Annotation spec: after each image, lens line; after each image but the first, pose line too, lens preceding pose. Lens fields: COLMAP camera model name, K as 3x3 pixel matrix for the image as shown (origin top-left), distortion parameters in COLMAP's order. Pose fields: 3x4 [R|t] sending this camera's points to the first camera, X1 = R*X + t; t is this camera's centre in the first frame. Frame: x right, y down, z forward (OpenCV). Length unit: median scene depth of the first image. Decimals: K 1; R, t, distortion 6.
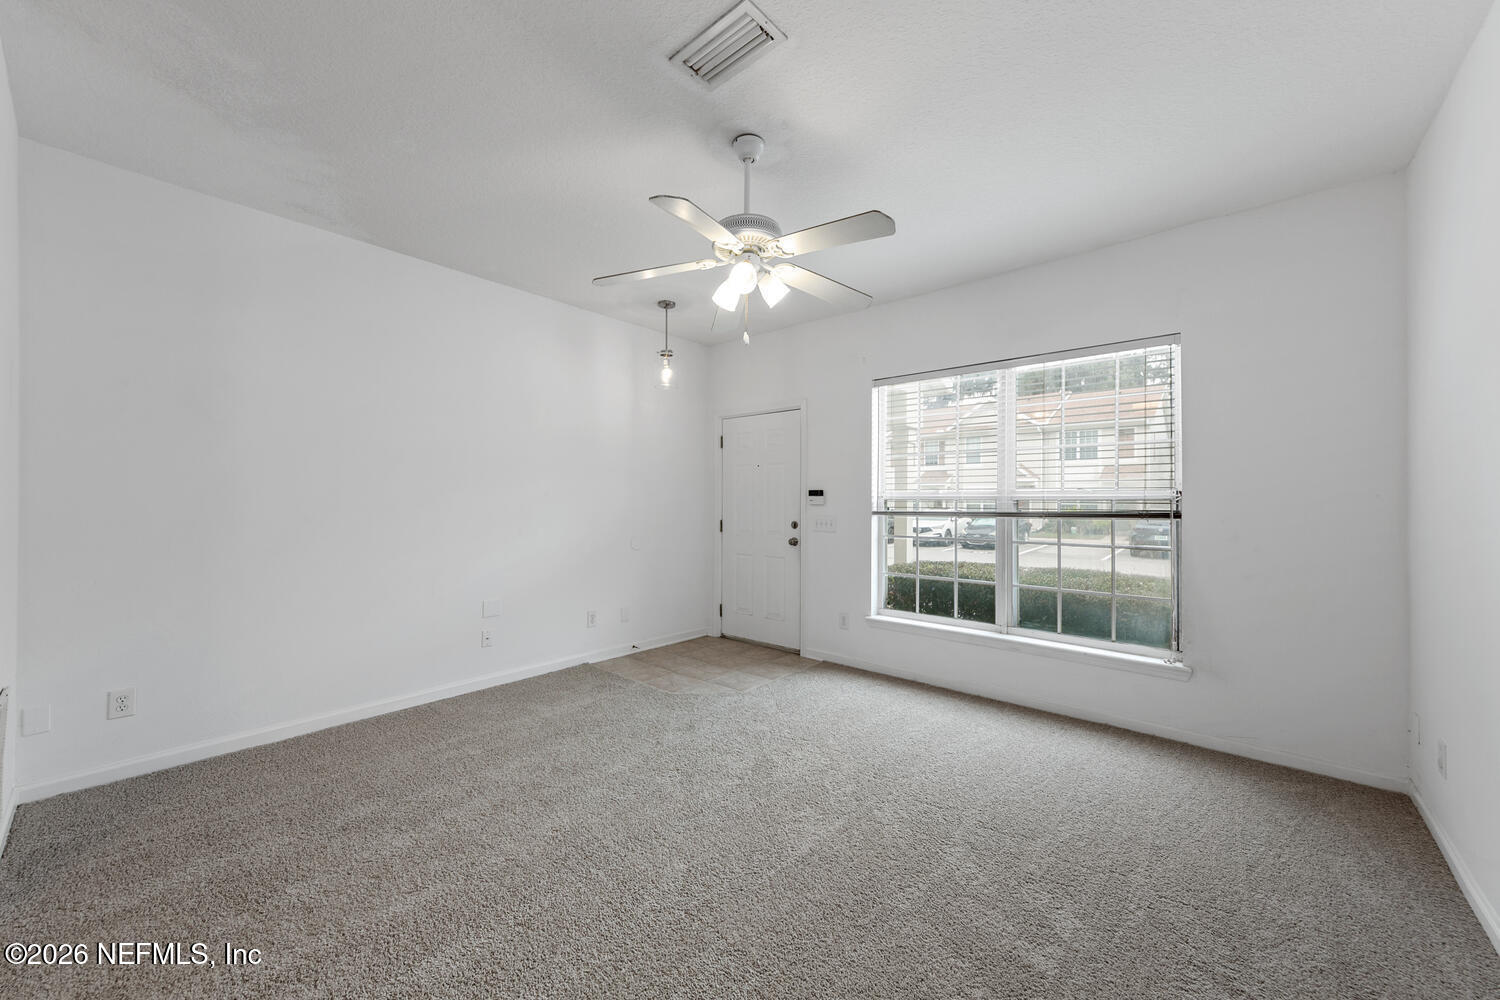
lens RADIAL K [[560.1, 0, 747.0], [0, 560.1, 497.6], [0, 0, 1]] dist [0.011176, -0.000062]
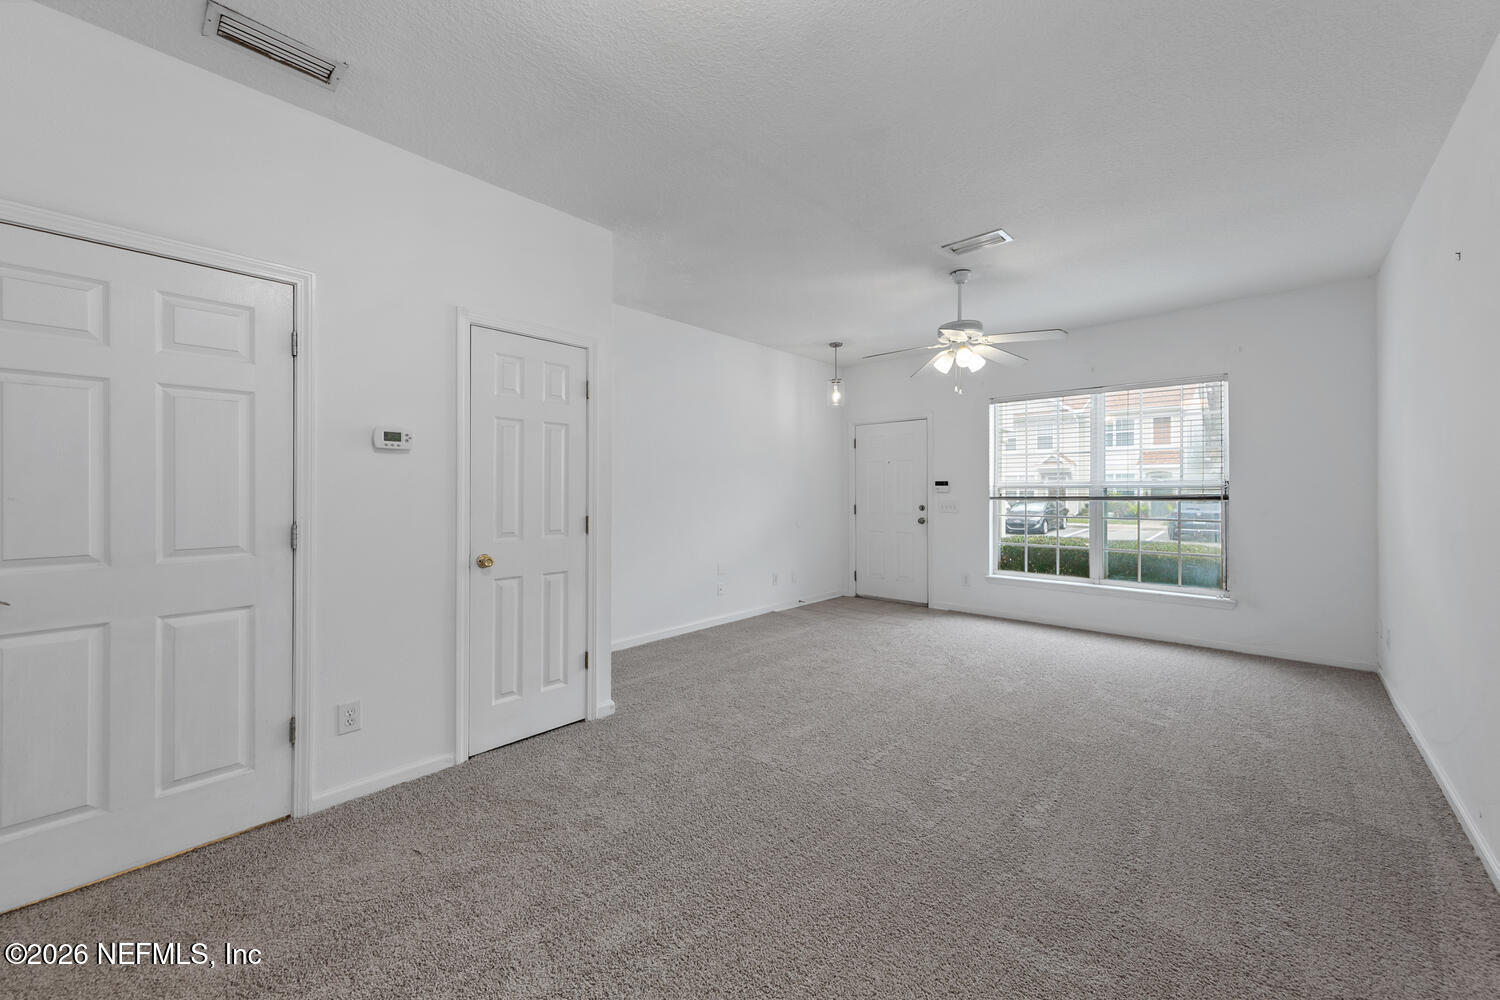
lens RADIAL K [[569.1, 0, 753.9], [0, 569.1, 490.4], [0, 0, 1]] dist [0.012081, 0.000056]
pose [[0.999728, -0.007215, -0.022192, -0.346680], [0.007402, 0.999938, 0.008366, -0.007296], [0.022130, -0.008528, 0.999719, -0.417280]]
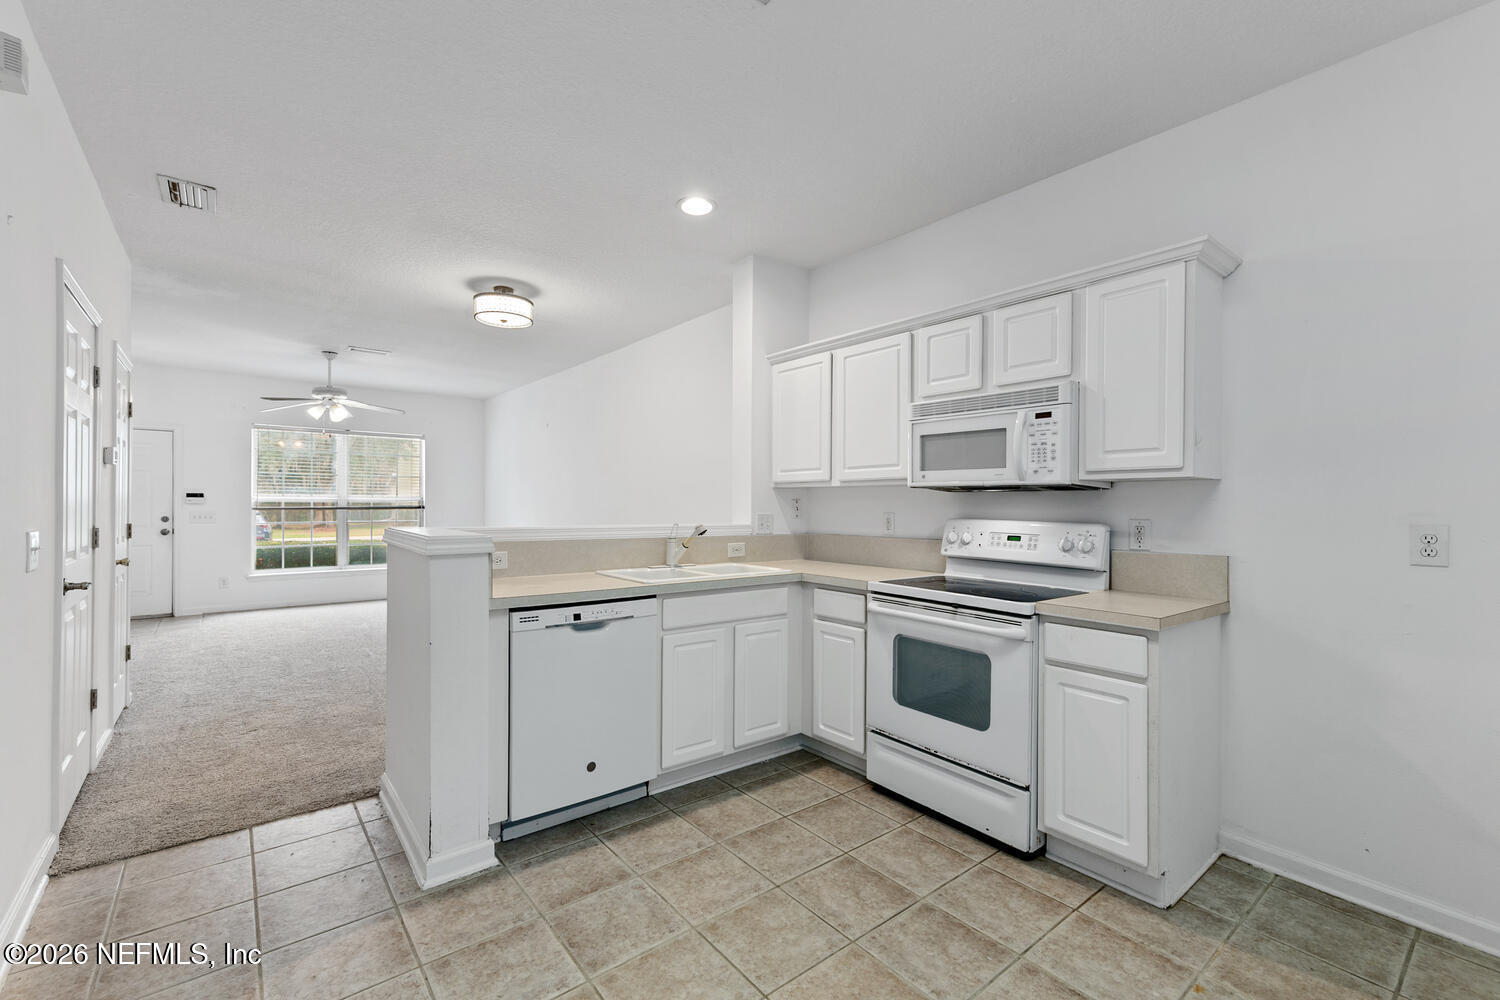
lens RADIAL K [[640.5, 0, 750.1], [0, 640.5, 505.7], [0, 0, 1]] dist [0.017695, 0.000083]
pose [[0.174055, -0.006974, 0.984711, -1.465161], [-0.014338, 0.999851, 0.009615, -0.021005], [-0.984632, -0.015792, 0.173929, -0.759304]]
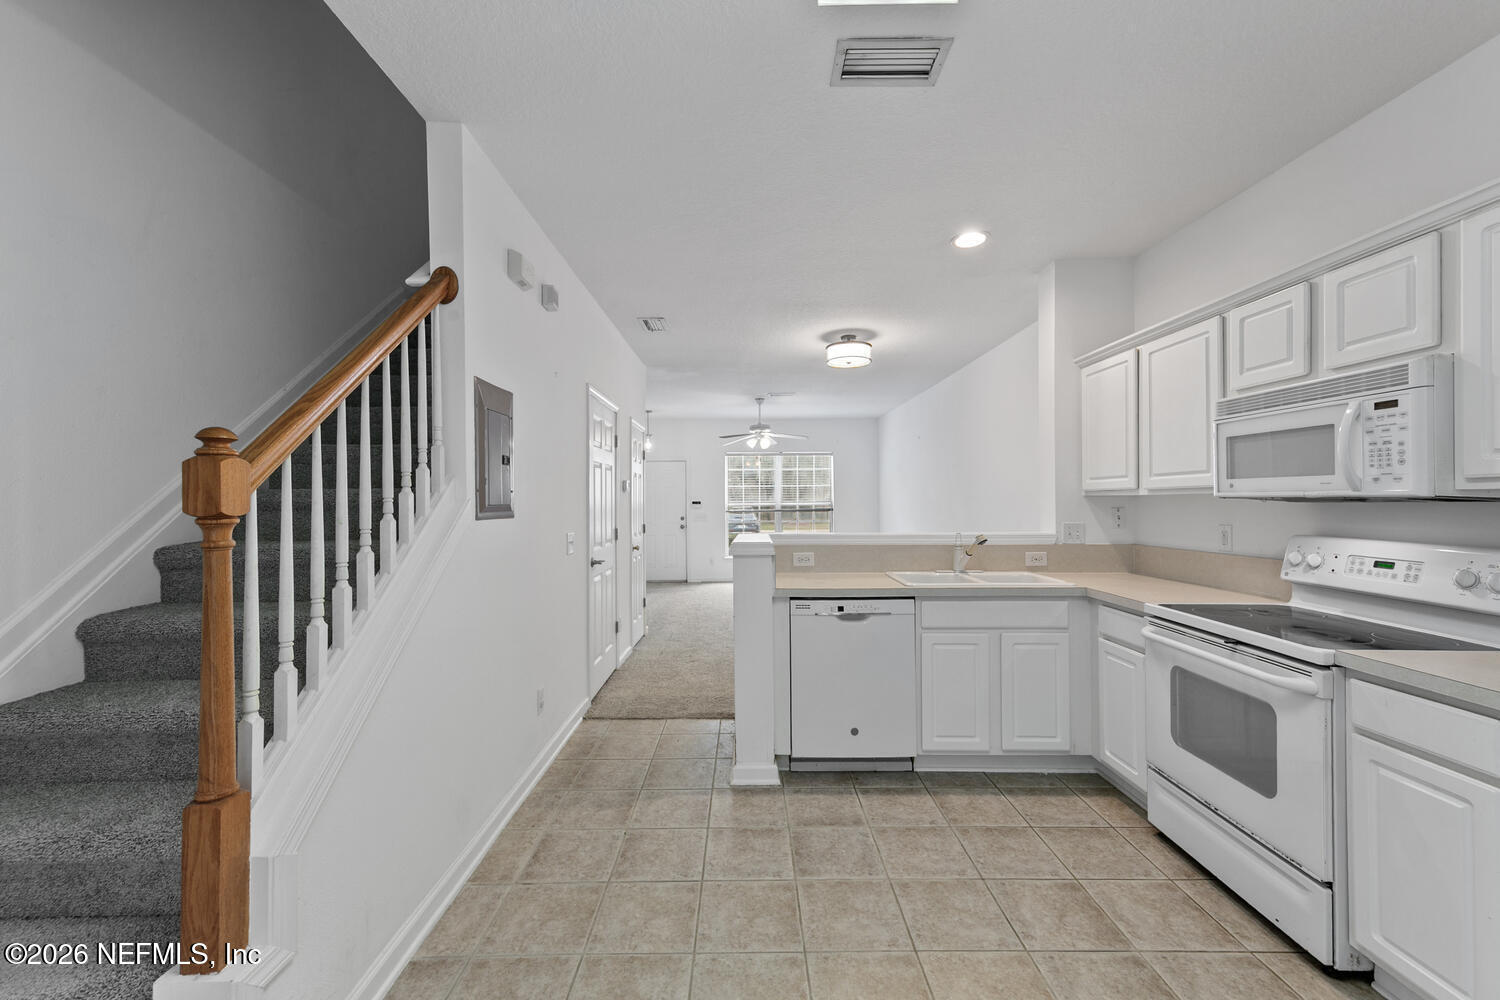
lens RADIAL K [[598.2, 0, 750.0], [0, 598.2, 500.0], [0, 0, 1]] dist [0.012238, -0.000037]
pose [[0.752403, -0.009271, 0.658638, -1.440852], [0.004253, 0.999948, 0.009216, -0.045494], [-0.658690, -0.004133, 0.752403, -0.976573]]
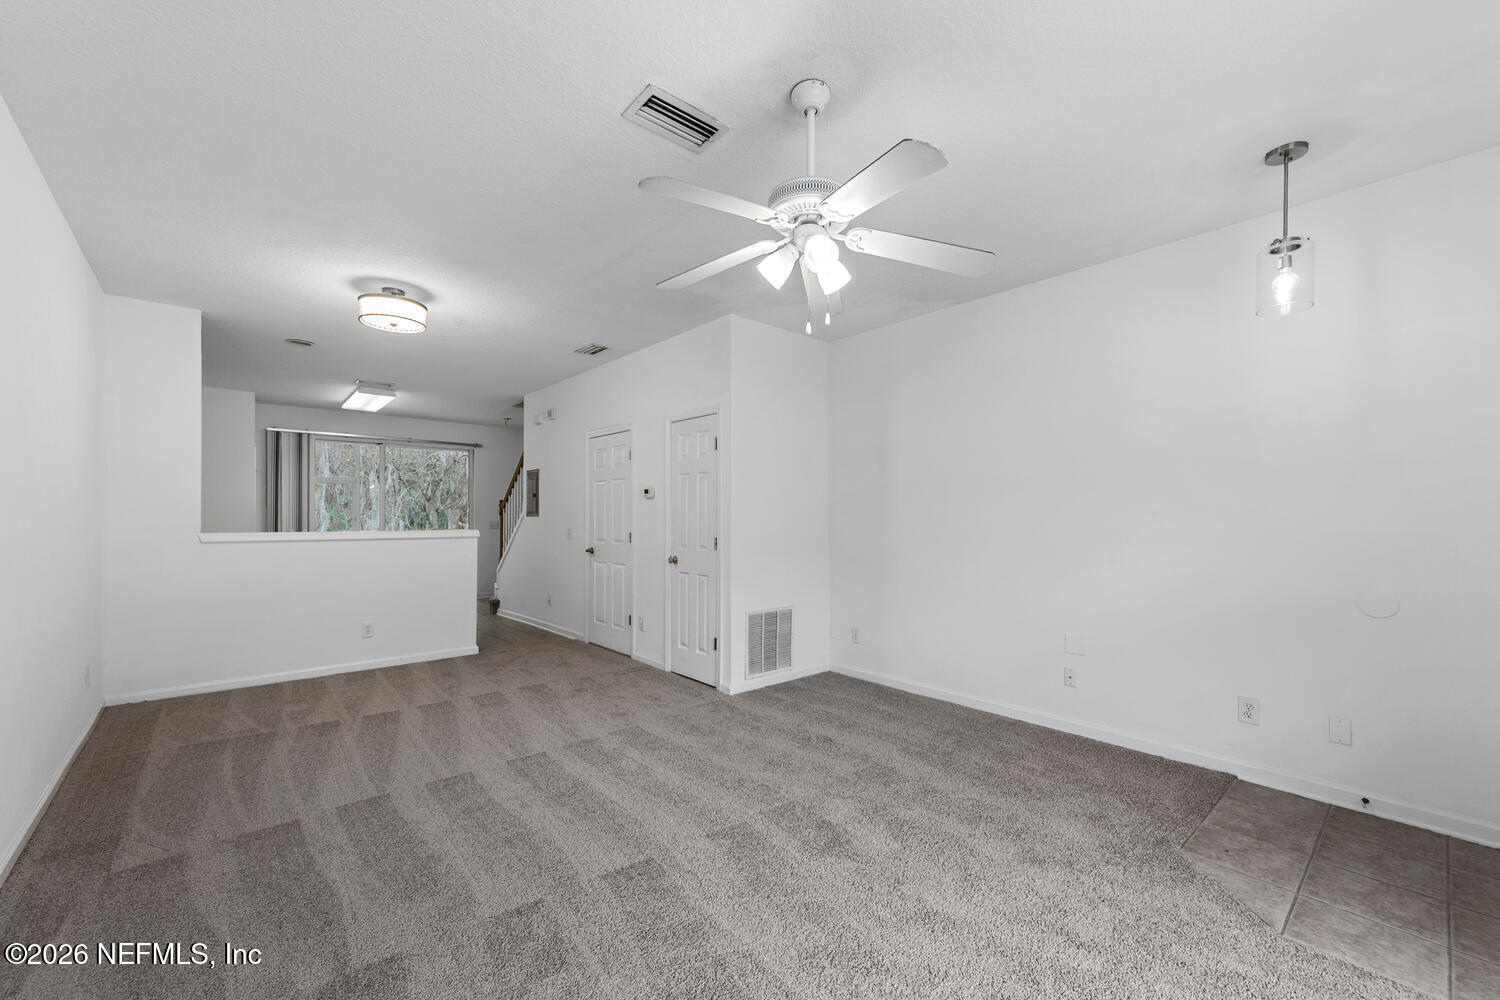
lens RADIAL K [[599.2, 0, 752.0], [0, 599.2, 516.2], [0, 0, 1]] dist [0.014790, 0.000067]
pose [[-0.133431, -0.010280, -0.991005, 0.550212], [0.001304, 0.999944, -0.010548, 0.006214], [0.991057, -0.002700, -0.133410, 0.632287]]
